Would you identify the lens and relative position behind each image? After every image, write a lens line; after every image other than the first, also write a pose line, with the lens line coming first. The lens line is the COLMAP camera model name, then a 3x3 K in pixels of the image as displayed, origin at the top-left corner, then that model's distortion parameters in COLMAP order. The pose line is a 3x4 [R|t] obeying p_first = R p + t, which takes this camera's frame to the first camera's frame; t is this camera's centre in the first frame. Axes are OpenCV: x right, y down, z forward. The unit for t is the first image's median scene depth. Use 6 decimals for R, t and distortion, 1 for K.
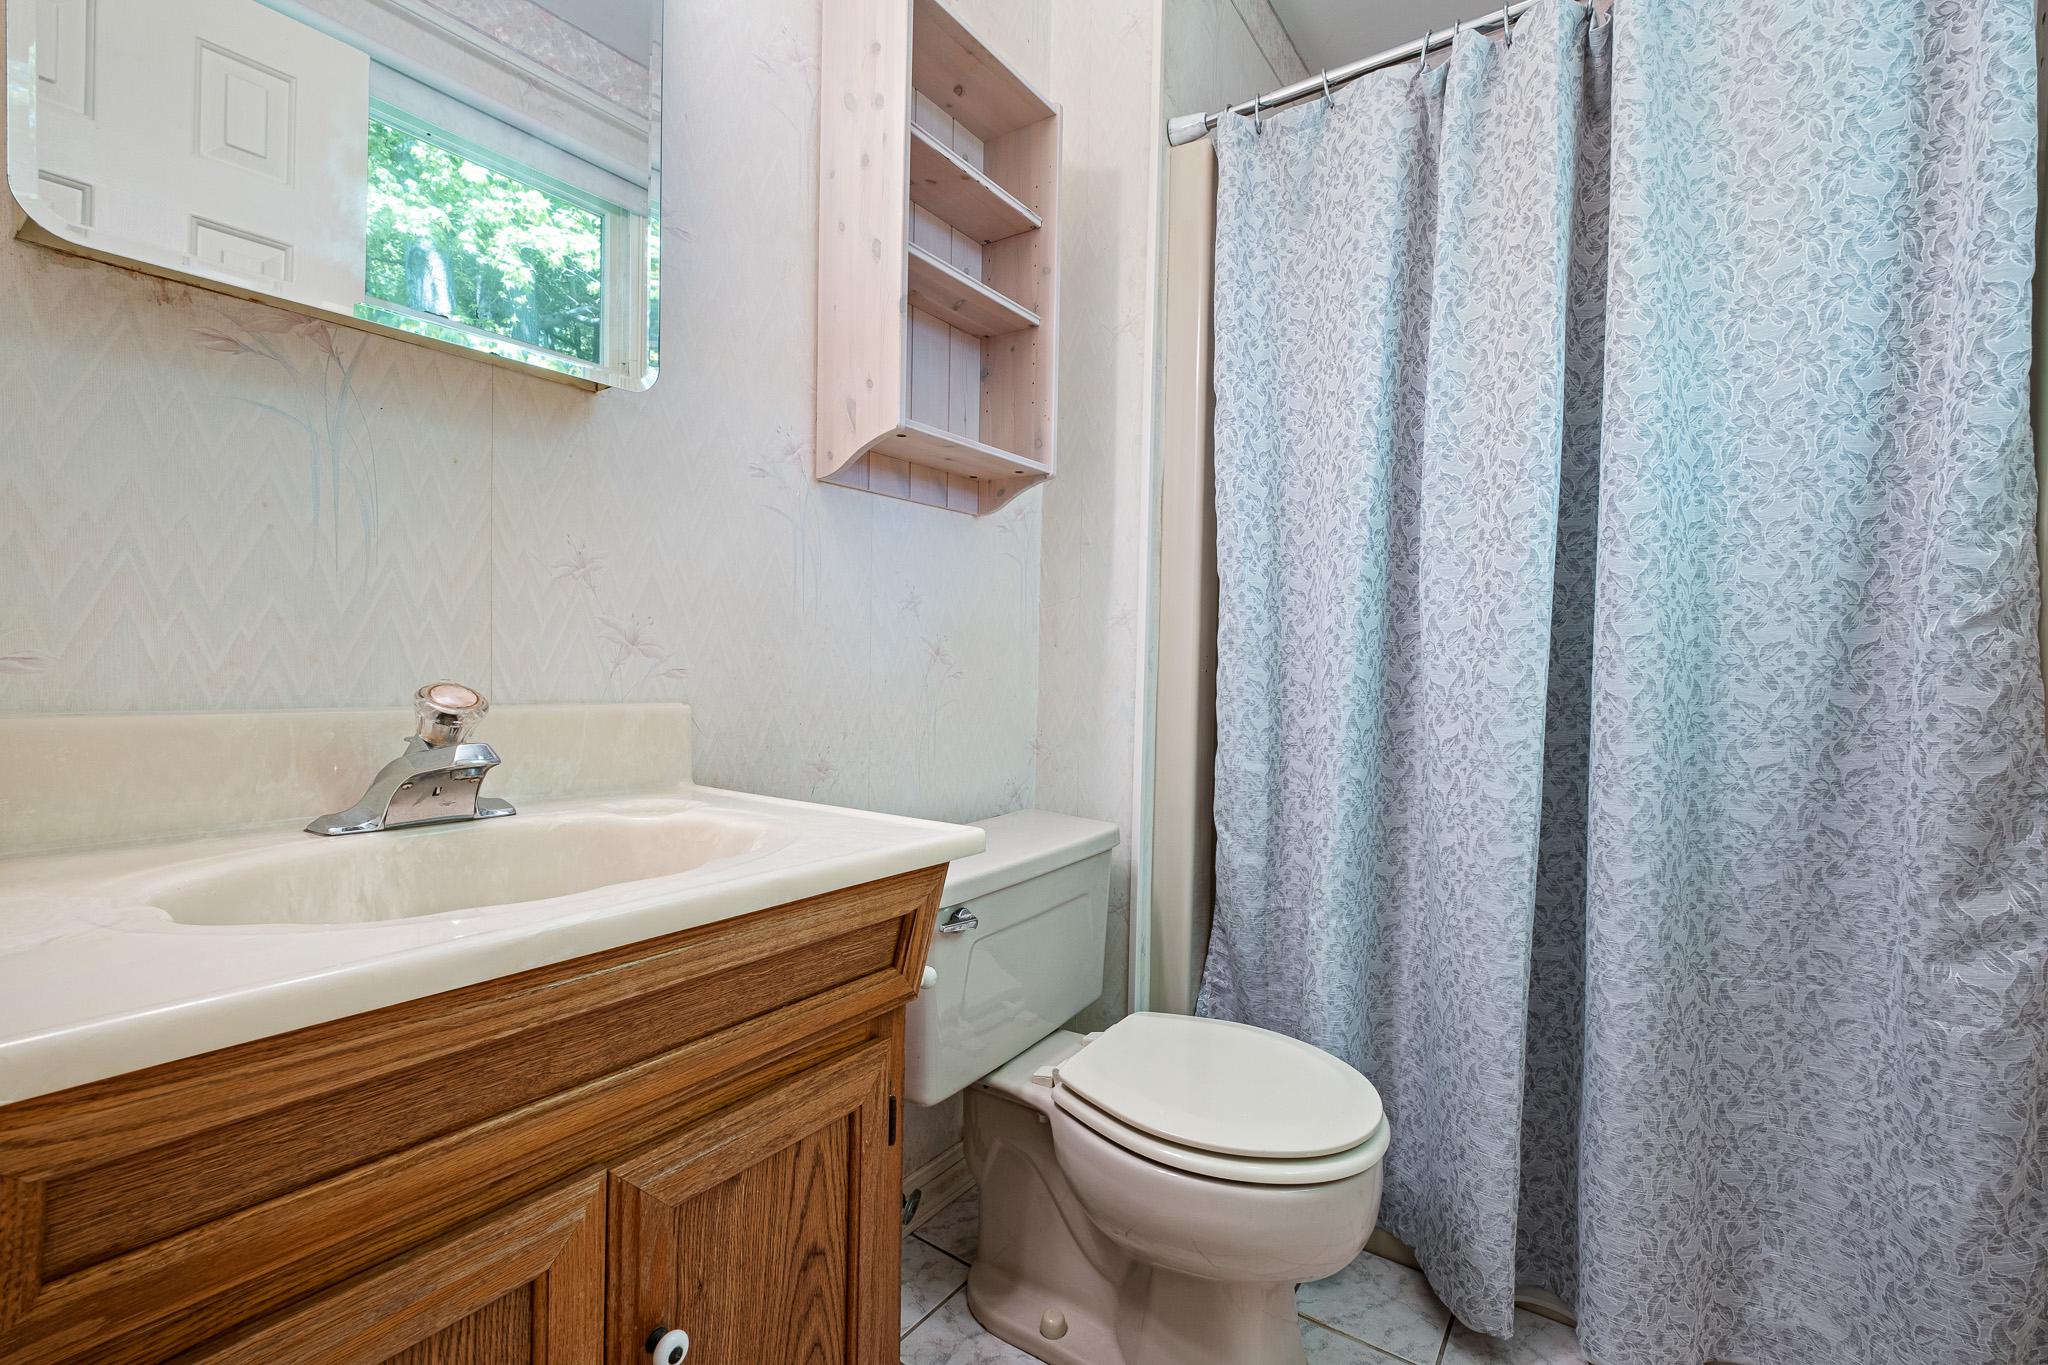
lens RADIAL K [[884.3, 0, 1026.9], [0, 884.3, 689.1], [0, 0, 1]] dist [-0.000850, -0.000472]
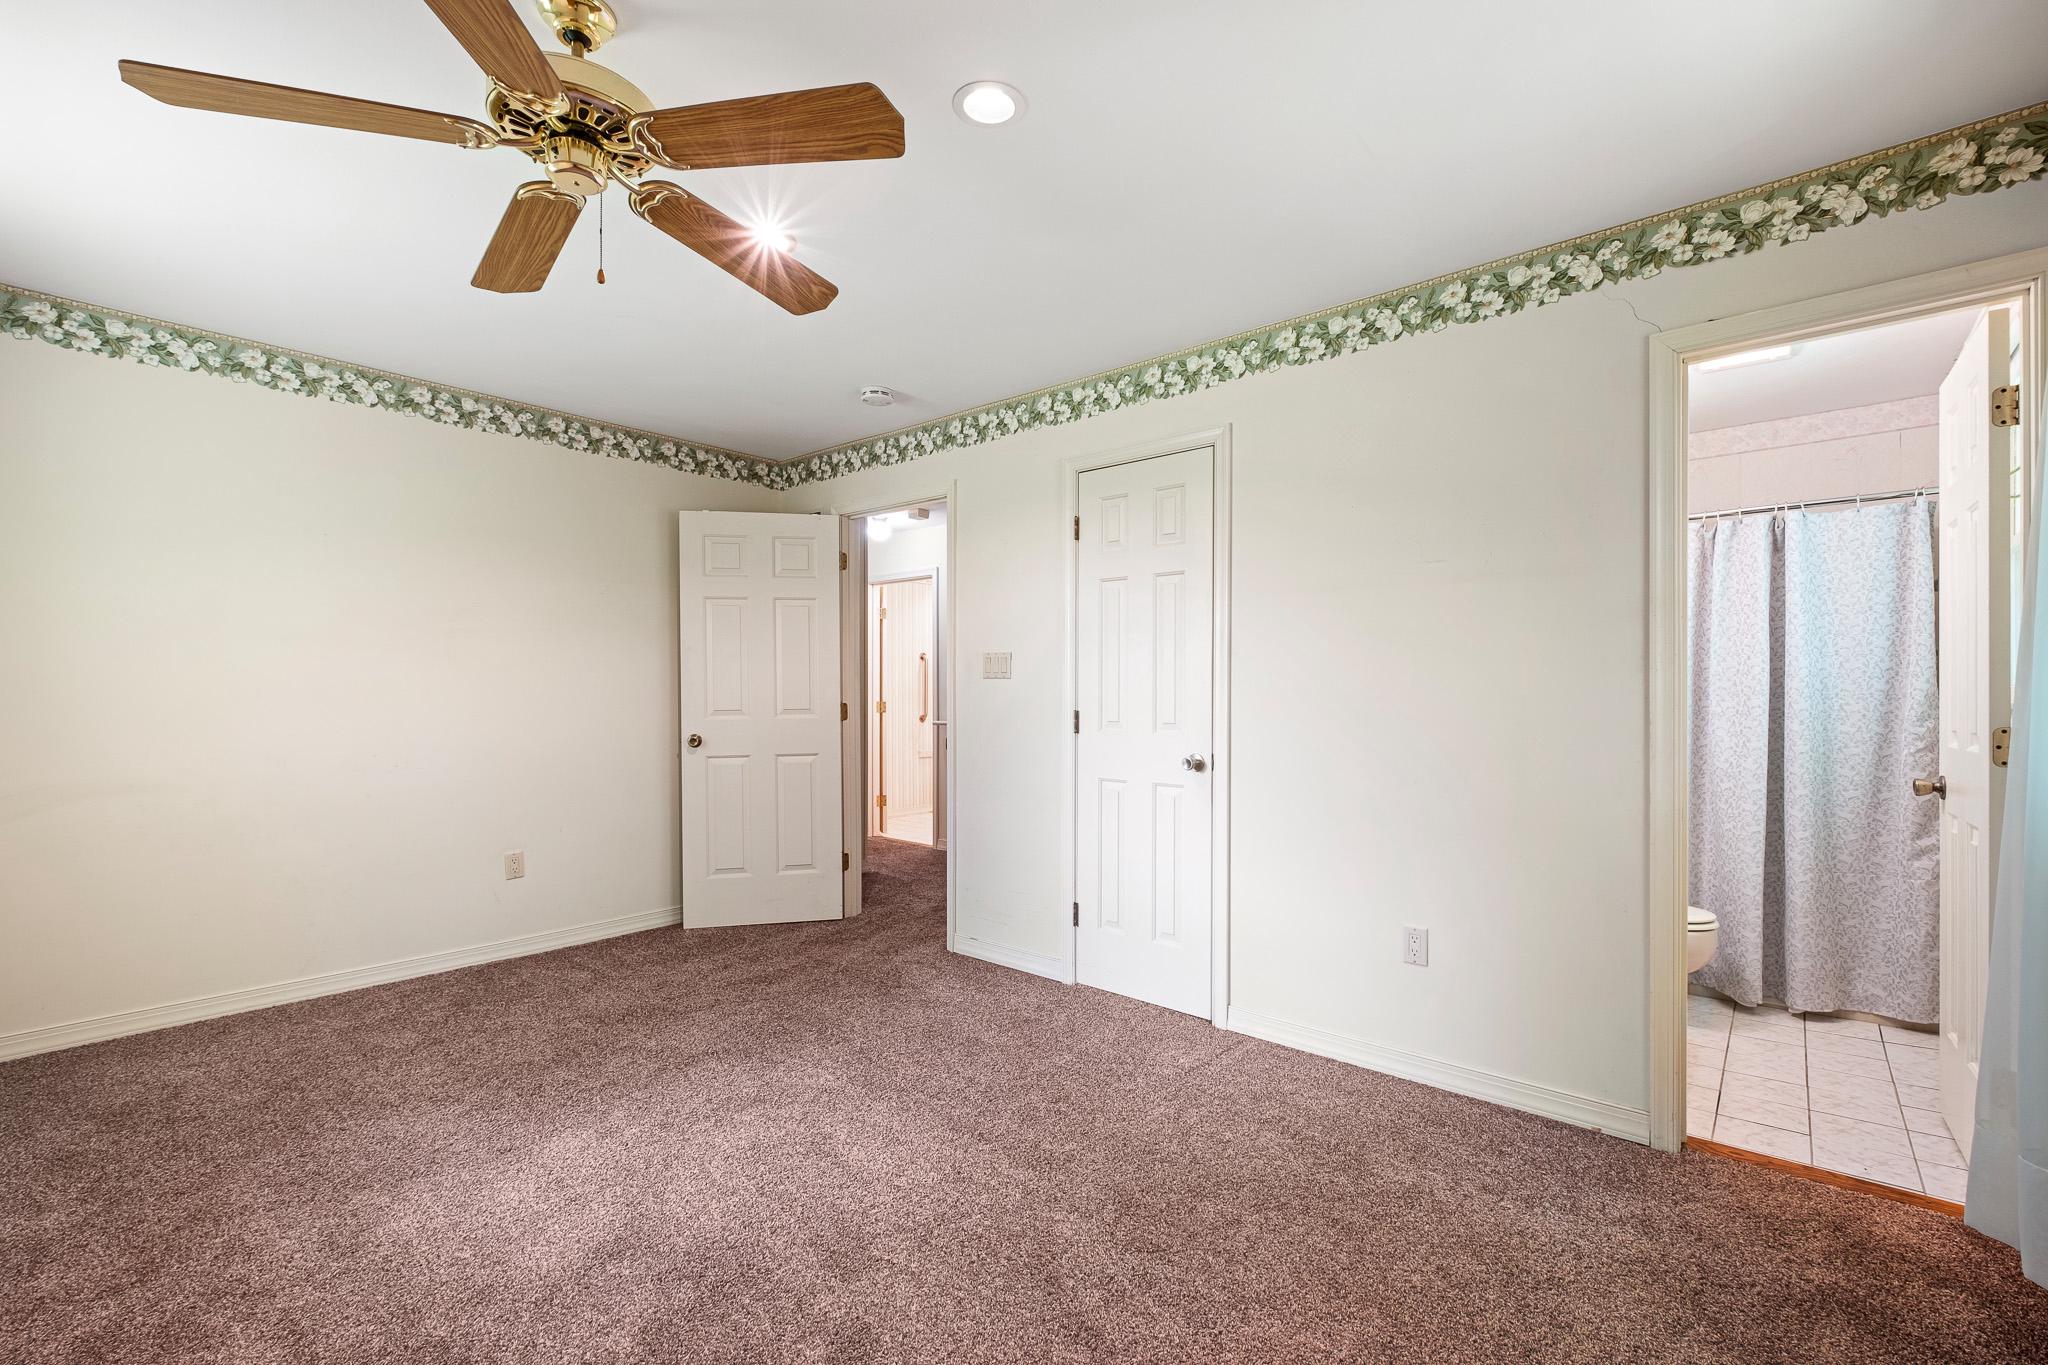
lens RADIAL K [[904.2, 0, 1027.9], [0, 904.2, 707.8], [0, 0, 1]] dist [-0.000174, -0.000106]
pose [[0.995936, -0.017184, -0.088411, -1.525568], [0.015417, 0.999668, -0.020626, -0.180354], [0.088736, 0.019179, 0.995871, -2.114709]]
